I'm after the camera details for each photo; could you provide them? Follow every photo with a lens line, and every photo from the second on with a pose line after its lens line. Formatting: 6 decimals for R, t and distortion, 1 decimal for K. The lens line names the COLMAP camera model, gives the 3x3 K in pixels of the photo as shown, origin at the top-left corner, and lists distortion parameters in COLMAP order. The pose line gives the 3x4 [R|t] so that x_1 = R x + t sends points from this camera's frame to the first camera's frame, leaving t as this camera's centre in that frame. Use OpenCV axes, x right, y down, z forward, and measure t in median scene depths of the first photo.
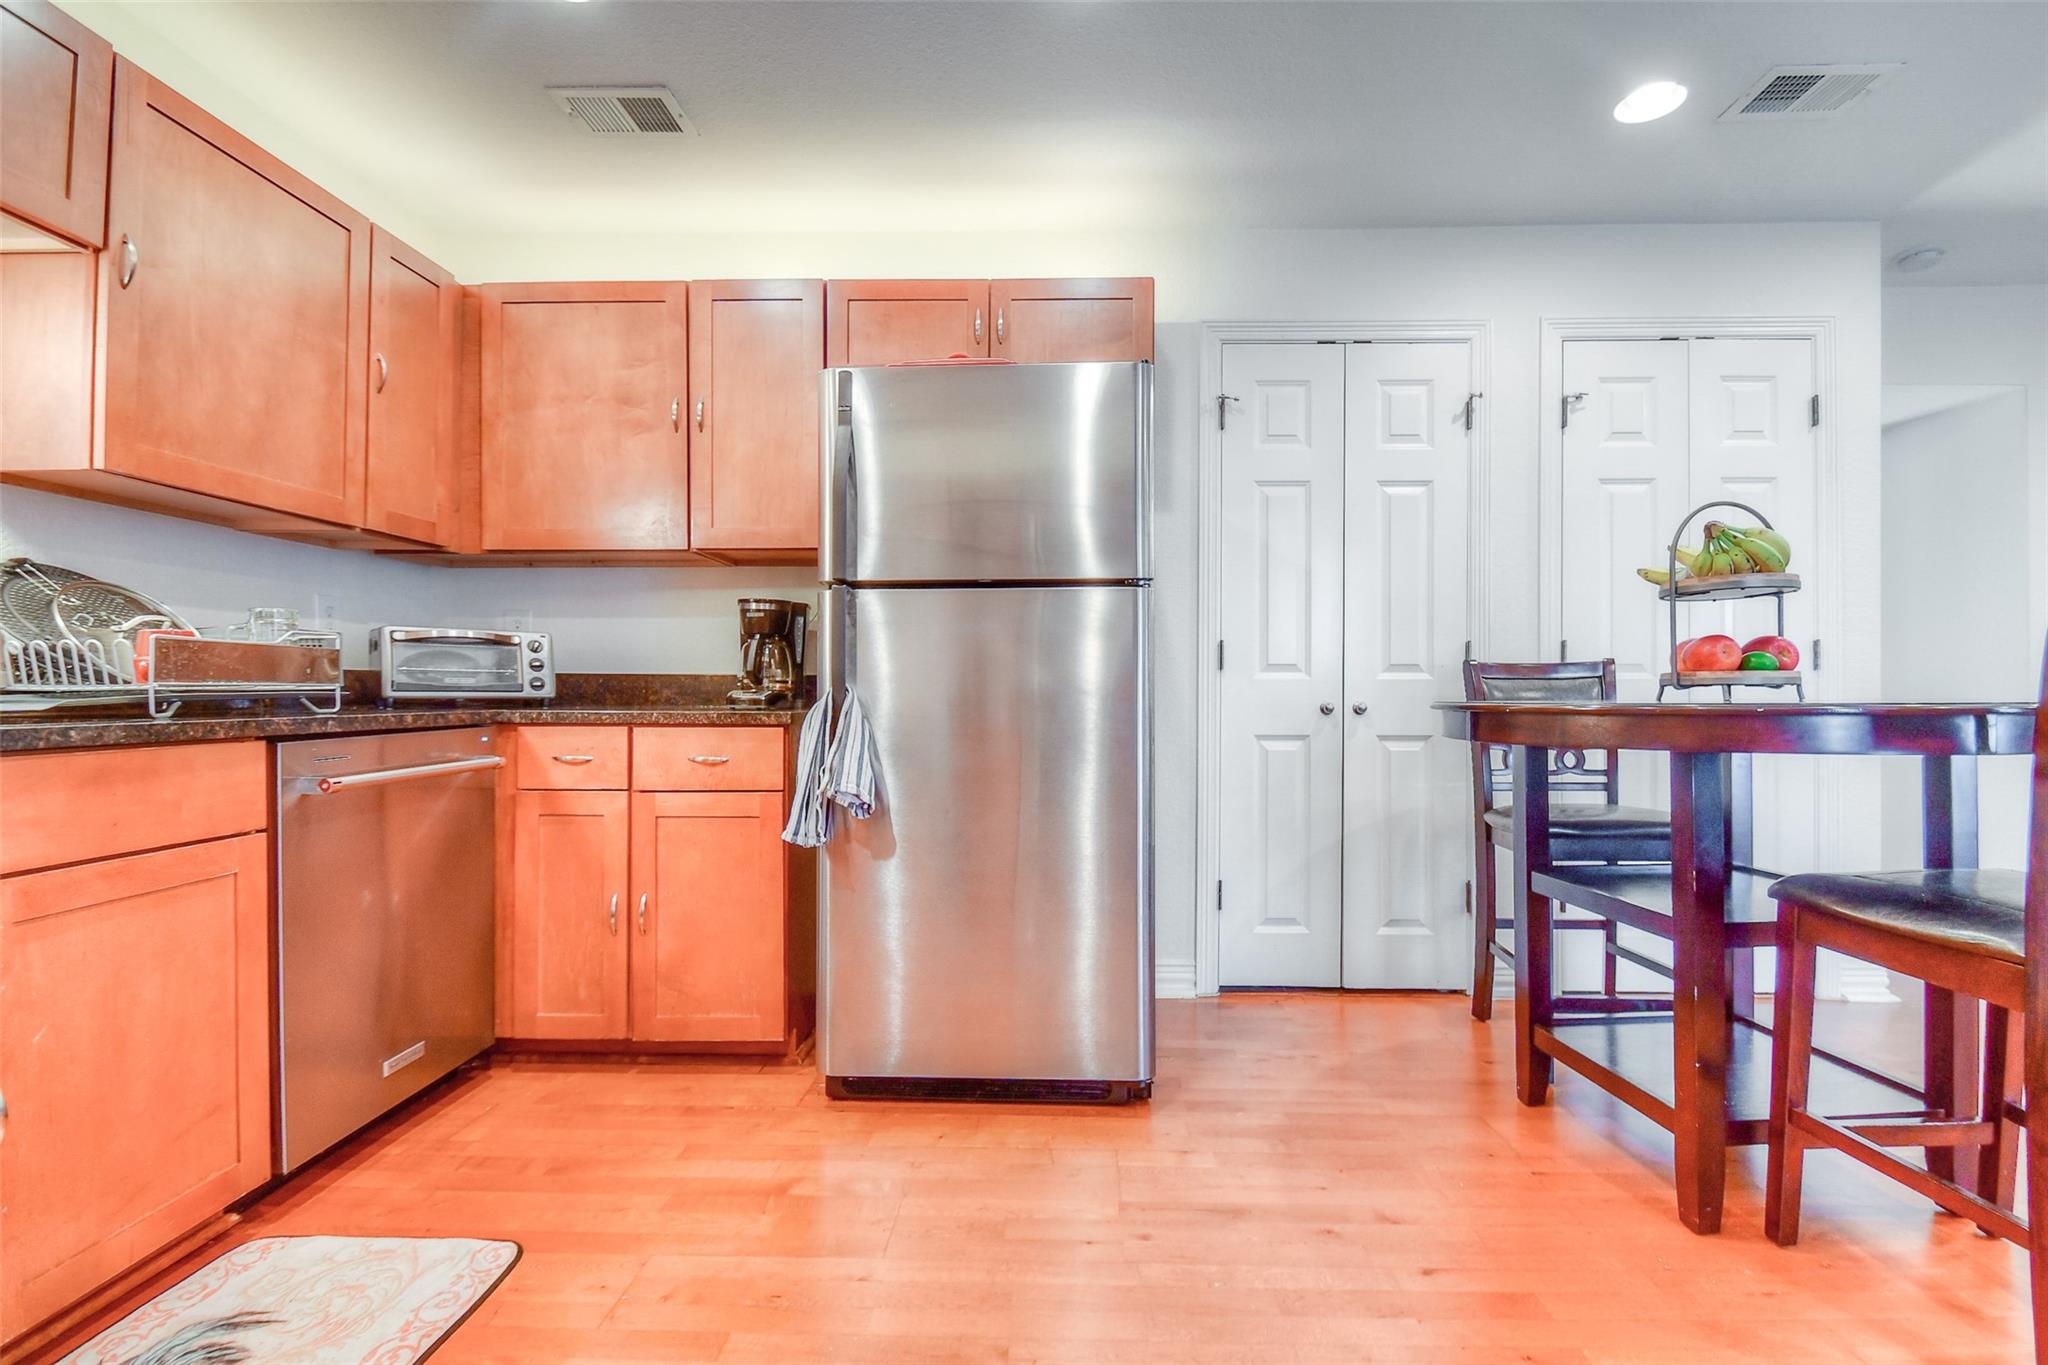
lens RADIAL K [[926.3, 0, 1037.4], [0, 926.3, 685.8], [0, 0, 1]] dist [-0.004905, -0.006638]
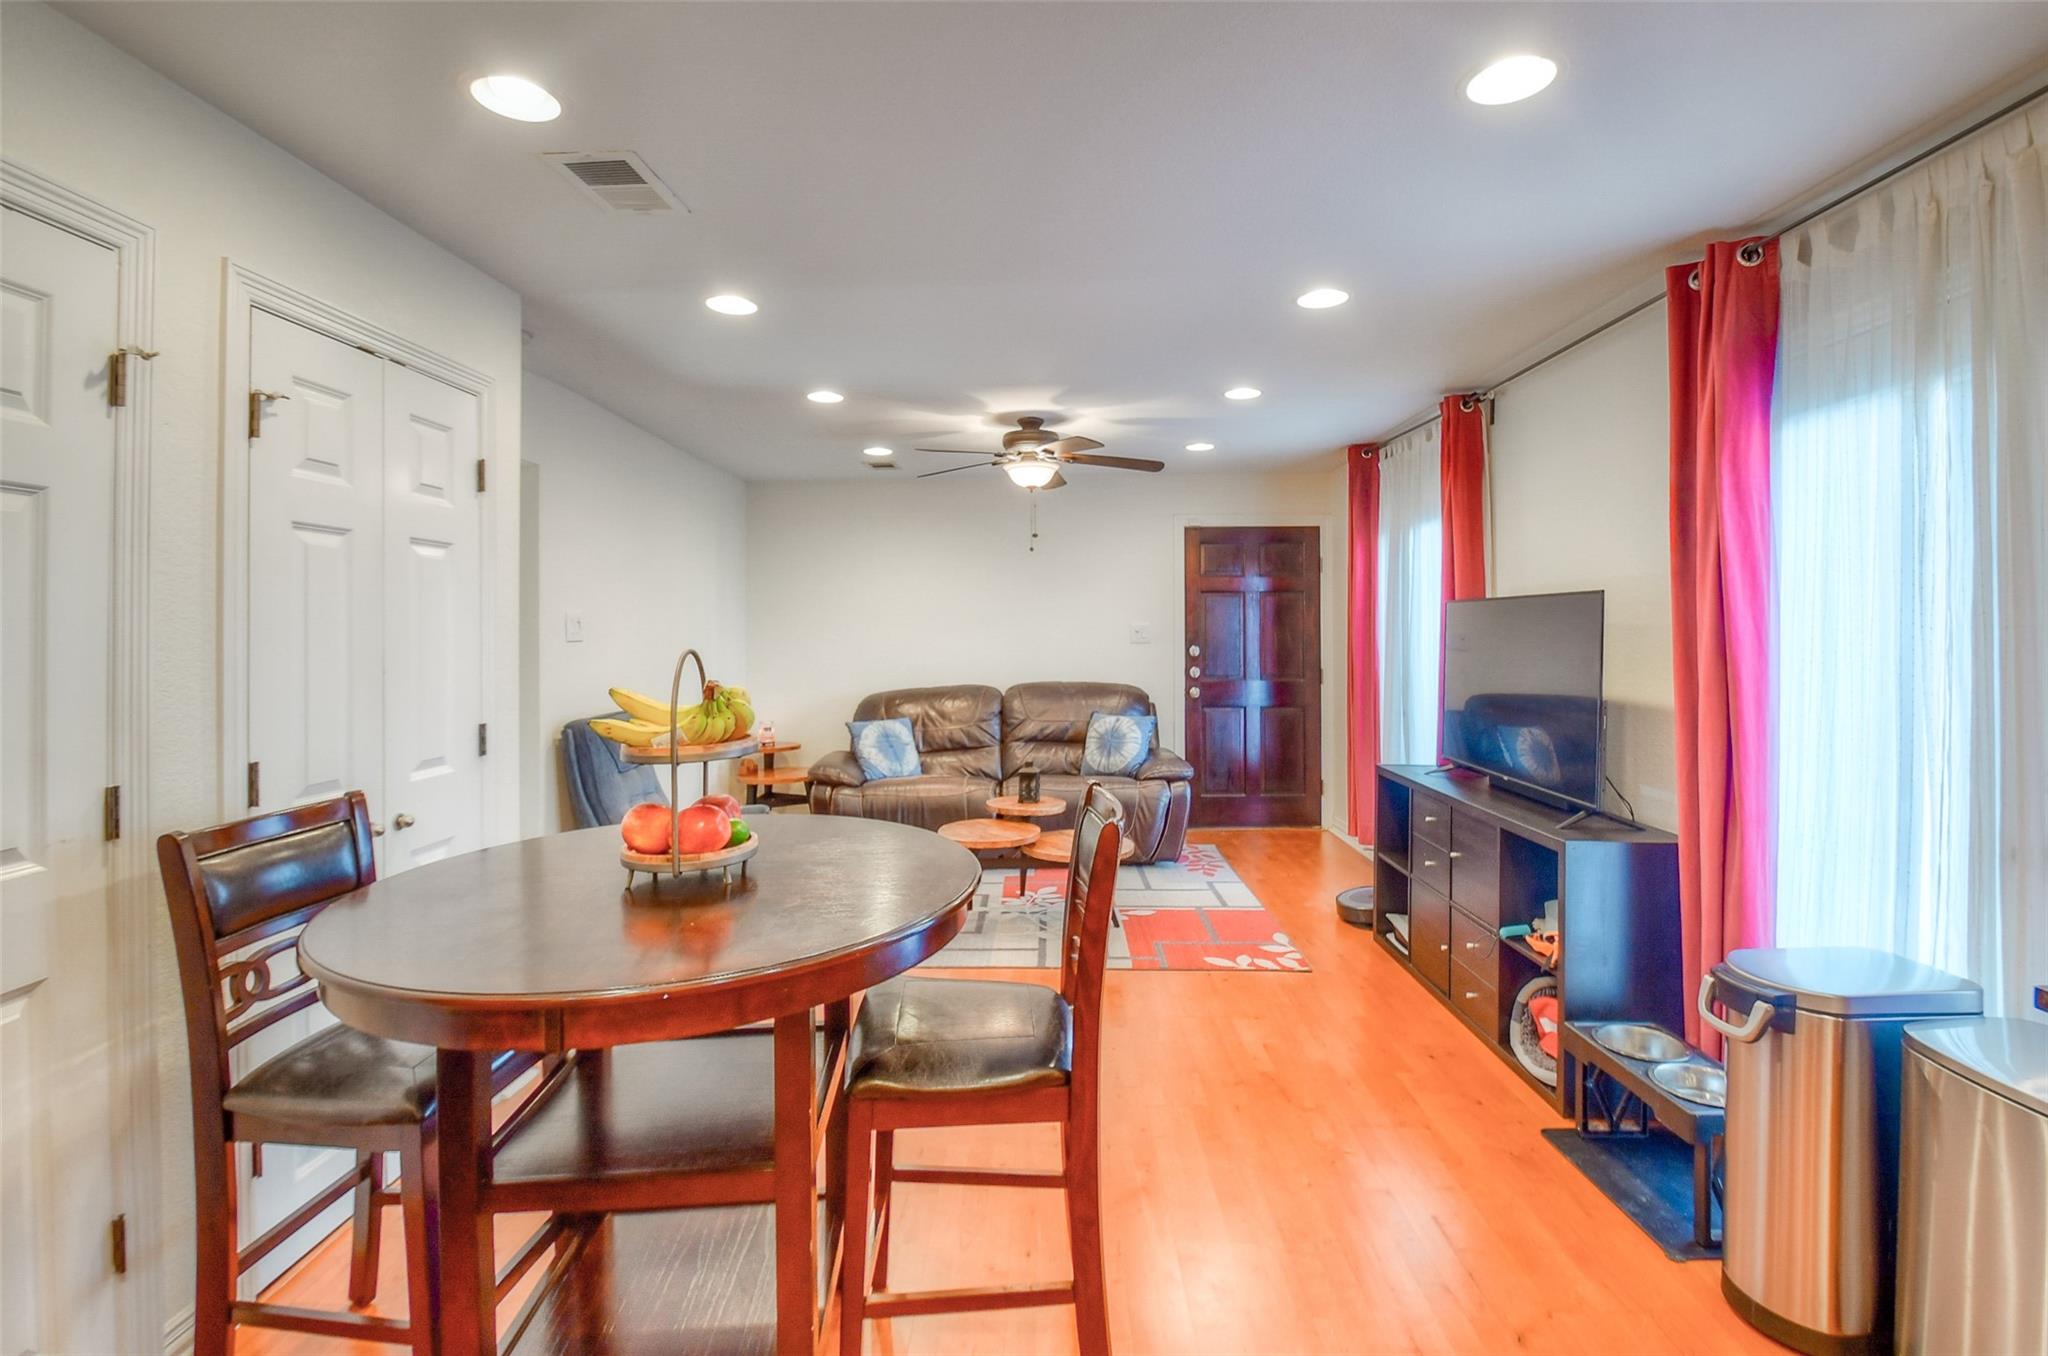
lens RADIAL K [[933.7, 0, 1064.8], [0, 933.7, 625.0], [0, 0, 1]] dist [-0.016199, -0.003114]
pose [[-0.043346, 0.005833, 0.999043, -0.113546], [-0.002704, 0.999979, -0.005956, -0.152629], [-0.999056, -0.002959, -0.043329, 0.476401]]
